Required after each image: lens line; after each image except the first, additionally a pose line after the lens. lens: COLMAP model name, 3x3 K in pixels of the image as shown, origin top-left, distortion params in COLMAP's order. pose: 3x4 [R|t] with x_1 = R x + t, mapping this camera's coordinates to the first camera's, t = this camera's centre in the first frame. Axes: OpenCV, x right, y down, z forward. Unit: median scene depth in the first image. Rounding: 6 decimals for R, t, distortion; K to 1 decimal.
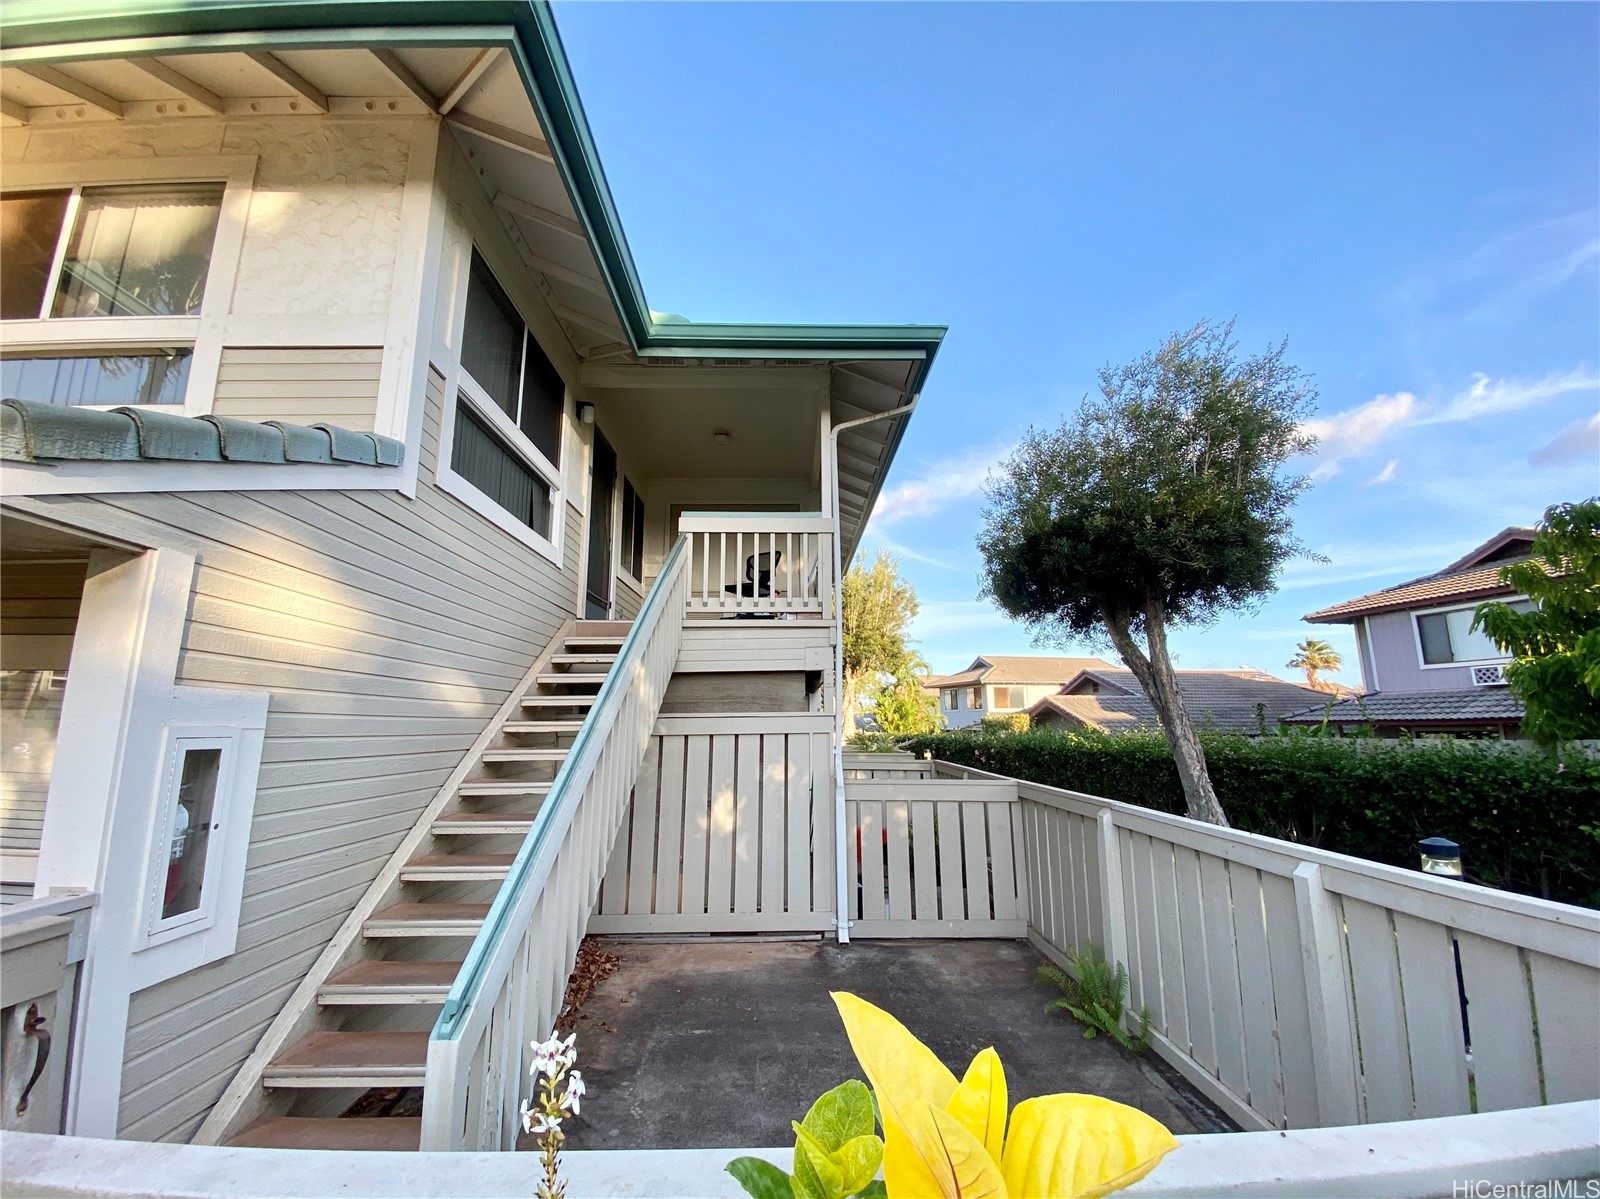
lens RADIAL K [[643.0, 0, 800.7], [0, 643.0, 601.0], [0, 0, 1]] dist [-0.000688, 0.000016]
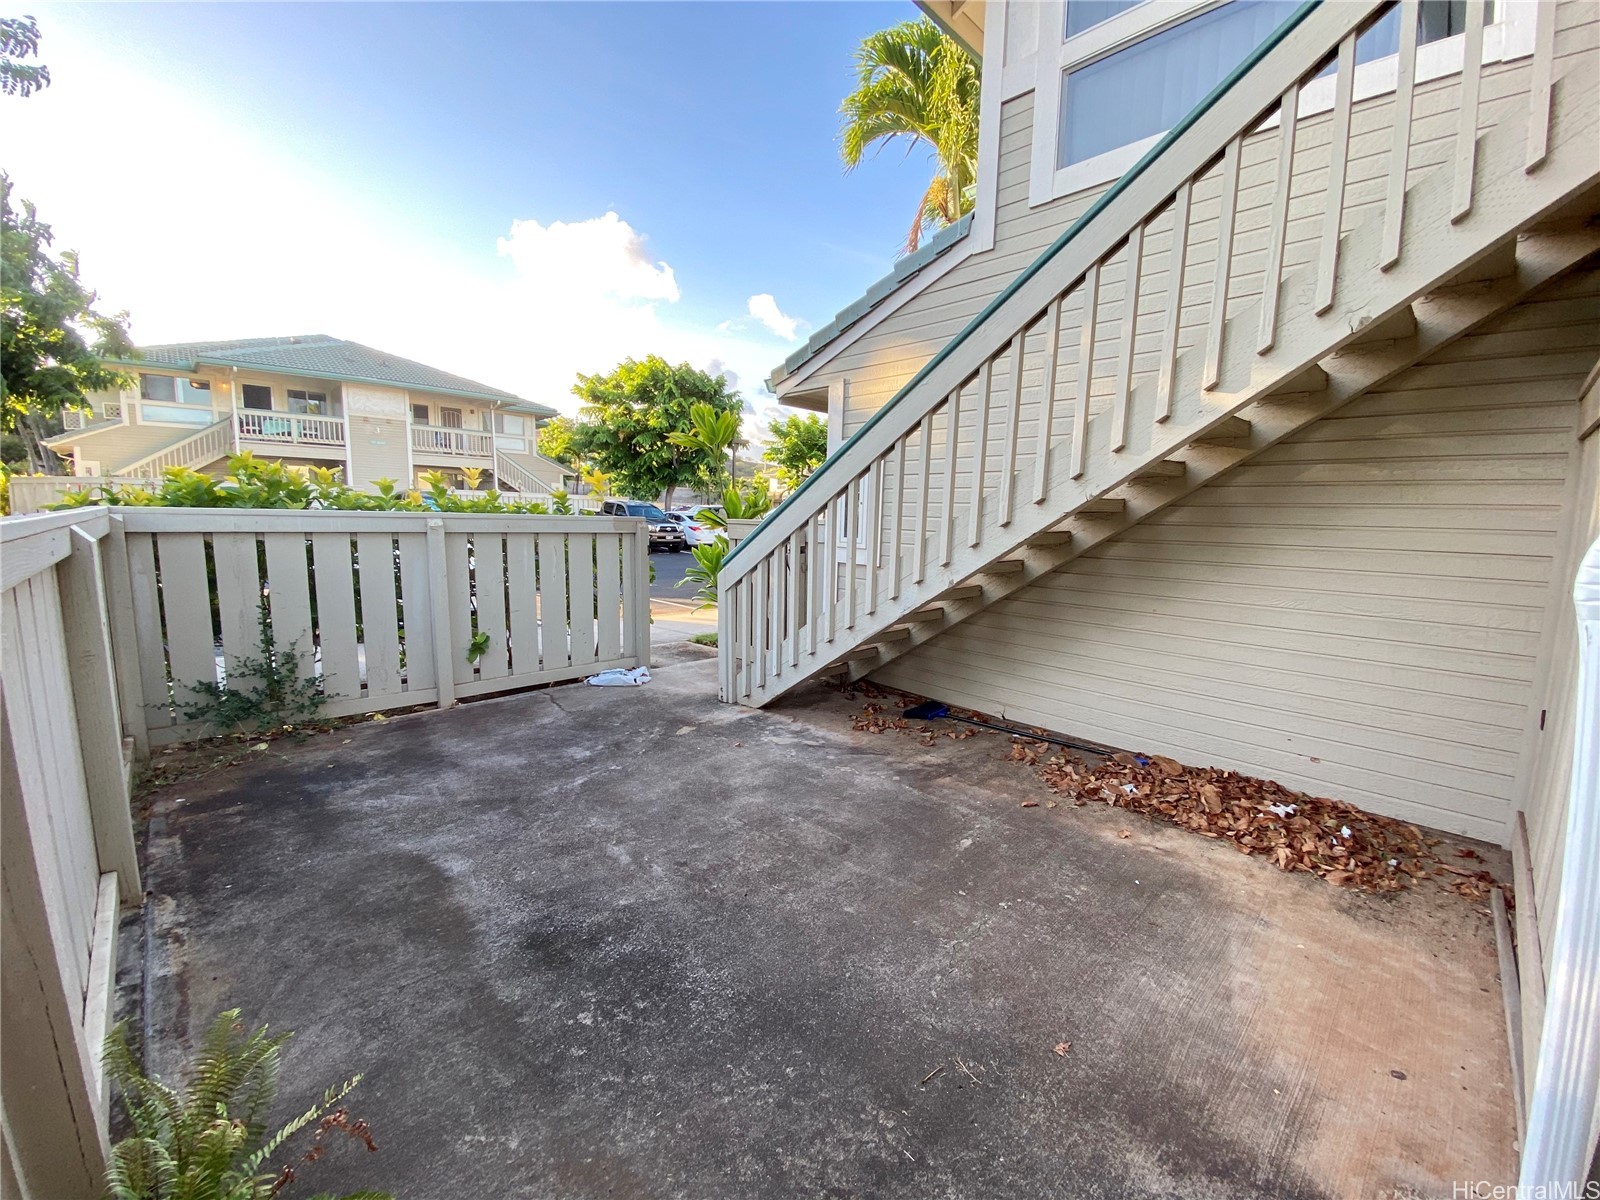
lens RADIAL K [[643.0, 0, 804.4], [0, 643.0, 600.0], [0, 0, 1]] dist [-0.000688, 0.000016]
pose [[-0.720168, 0.081078, -0.689046, 0.233636], [0.113146, 0.993577, -0.001345, 0.205916], [0.684511, -0.078931, -0.724716, 0.754986]]
